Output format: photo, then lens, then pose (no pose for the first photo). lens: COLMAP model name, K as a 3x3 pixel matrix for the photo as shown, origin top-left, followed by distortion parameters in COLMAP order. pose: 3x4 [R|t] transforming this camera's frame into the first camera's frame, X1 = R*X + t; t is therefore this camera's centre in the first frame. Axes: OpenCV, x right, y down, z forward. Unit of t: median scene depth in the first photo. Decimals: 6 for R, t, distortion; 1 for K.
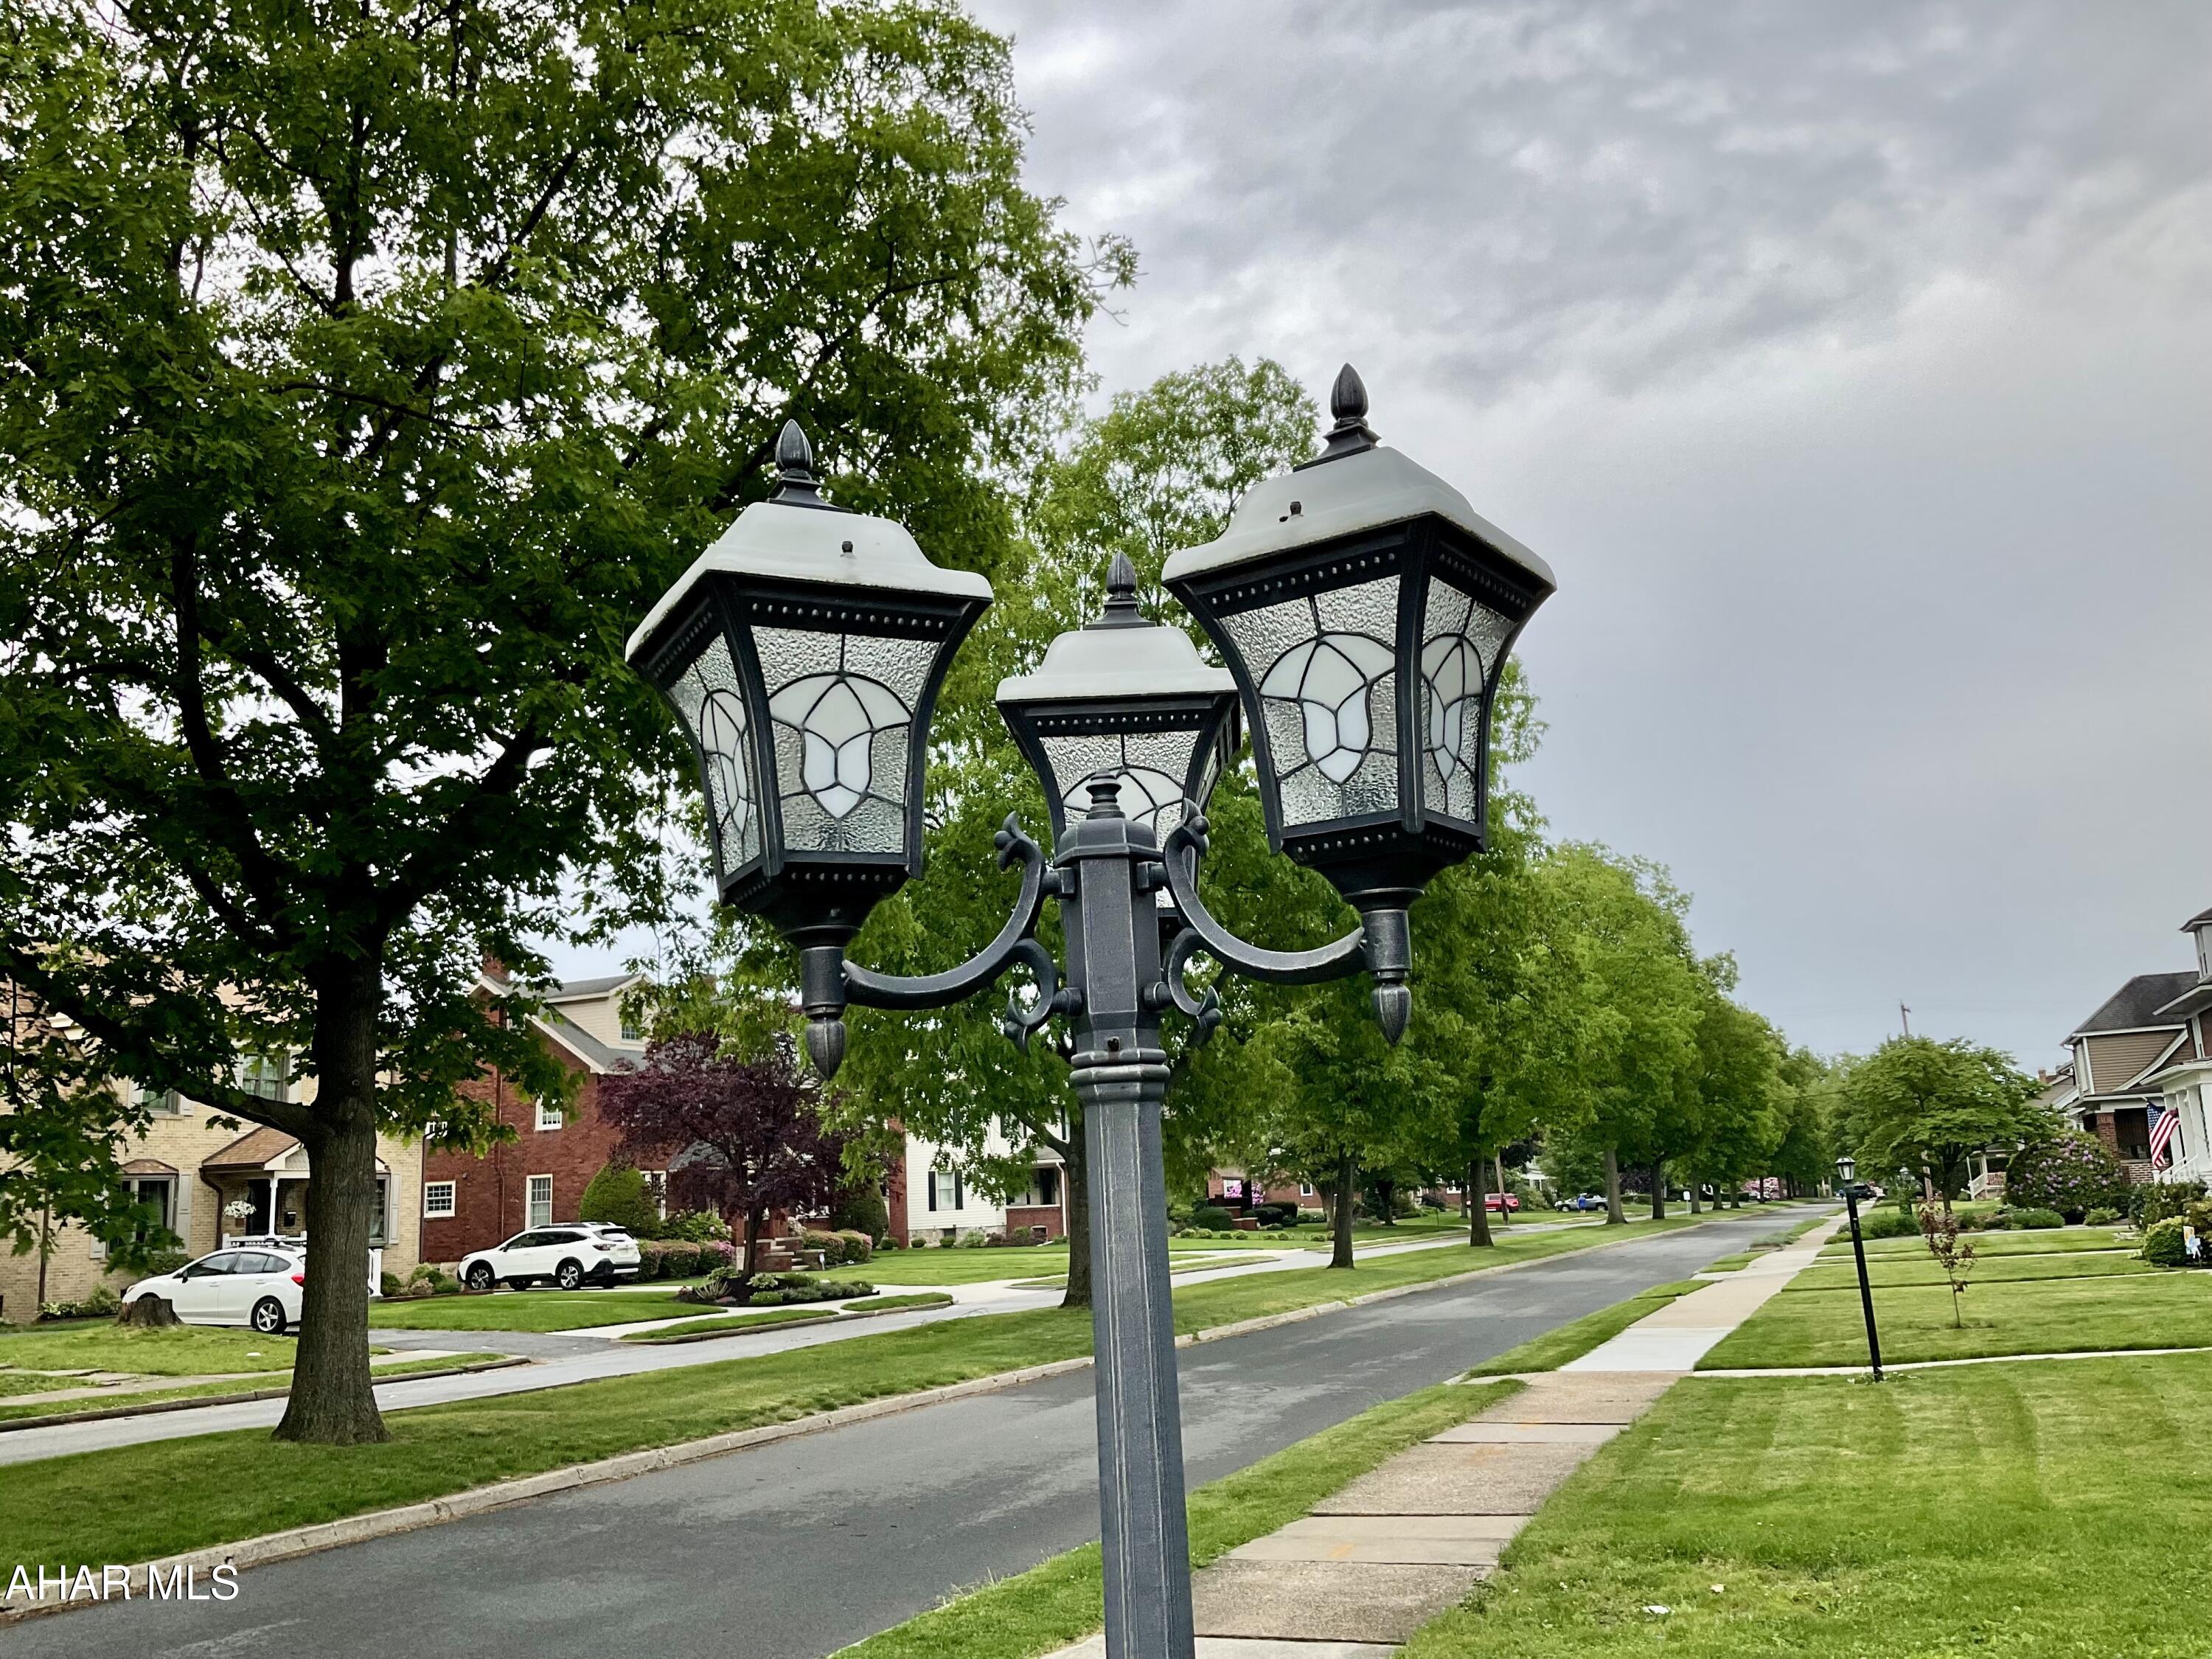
lens RADIAL K [[1816.9, 0, 1101.7], [0, 1816.9, 846.7], [0, 0, 1]] dist [0.033686, -0.067274]
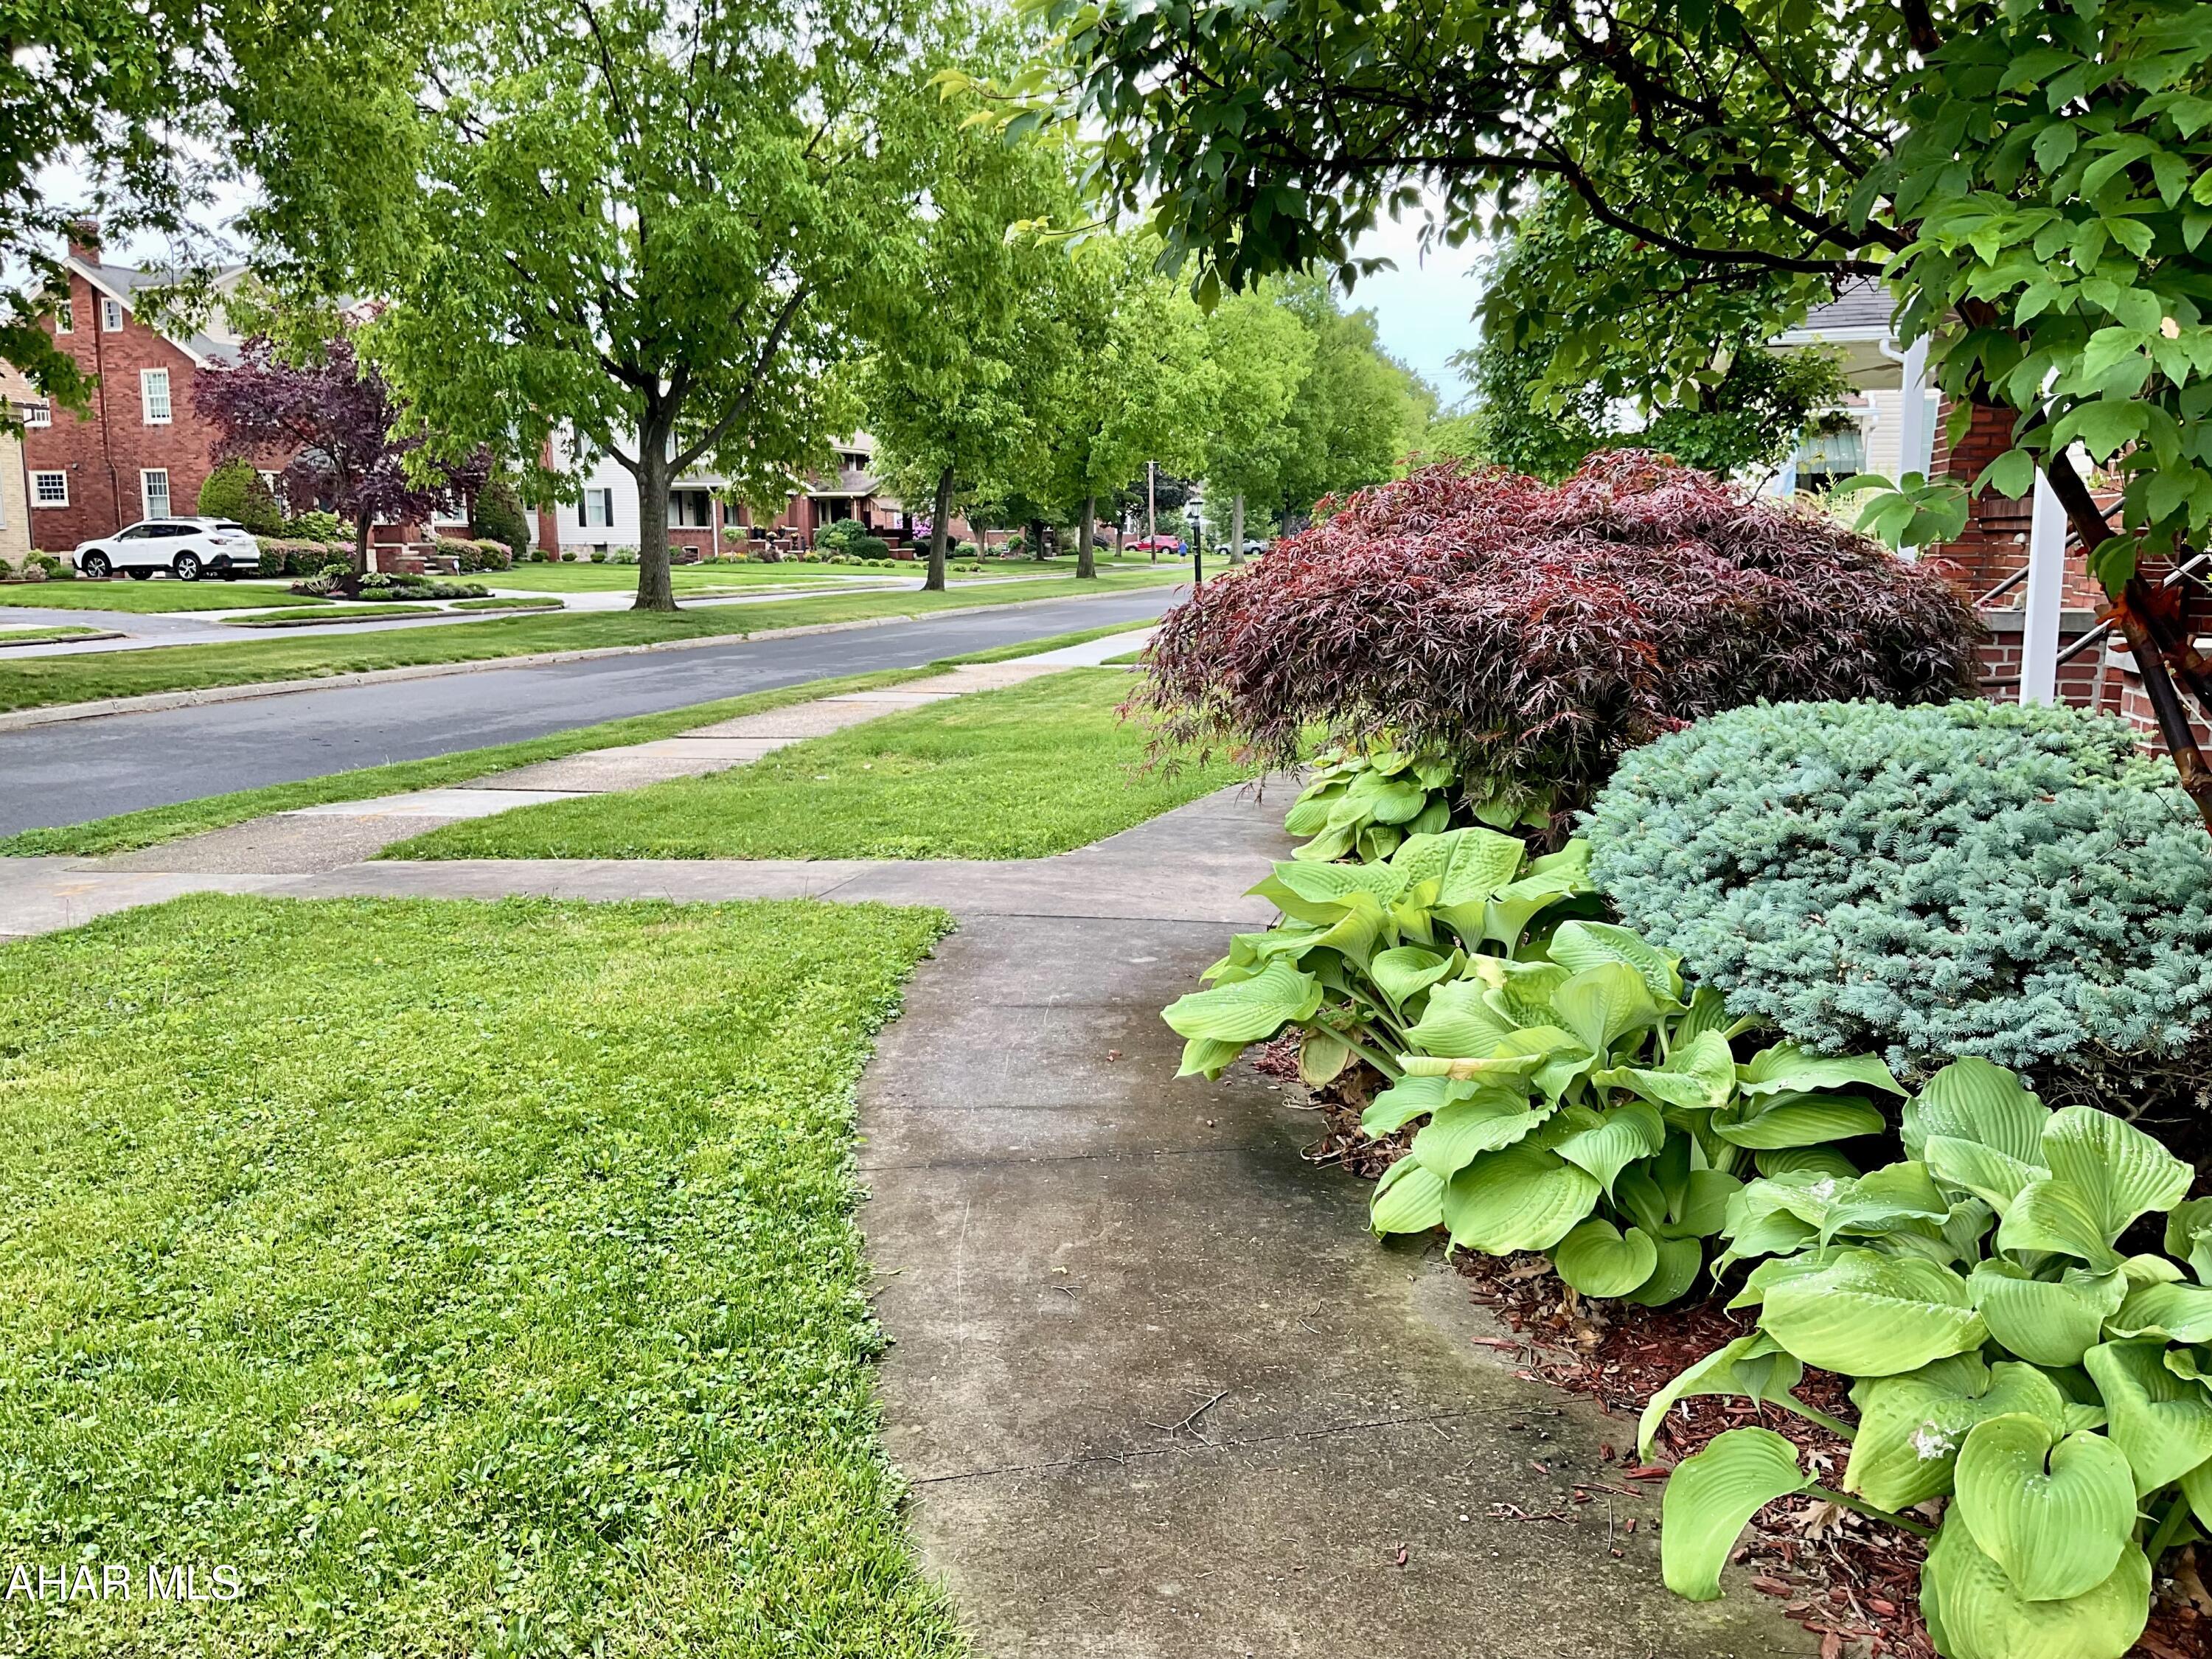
lens RADIAL K [[1816.9, 0, 1101.7], [0, 1816.9, 846.7], [0, 0, 1]] dist [0.033686, -0.067274]
pose [[0.987345, 0.018108, 0.157548, 0.060097], [-0.072449, 0.935232, 0.346544, -0.012836], [-0.141068, -0.353573, 0.924709, -0.086605]]
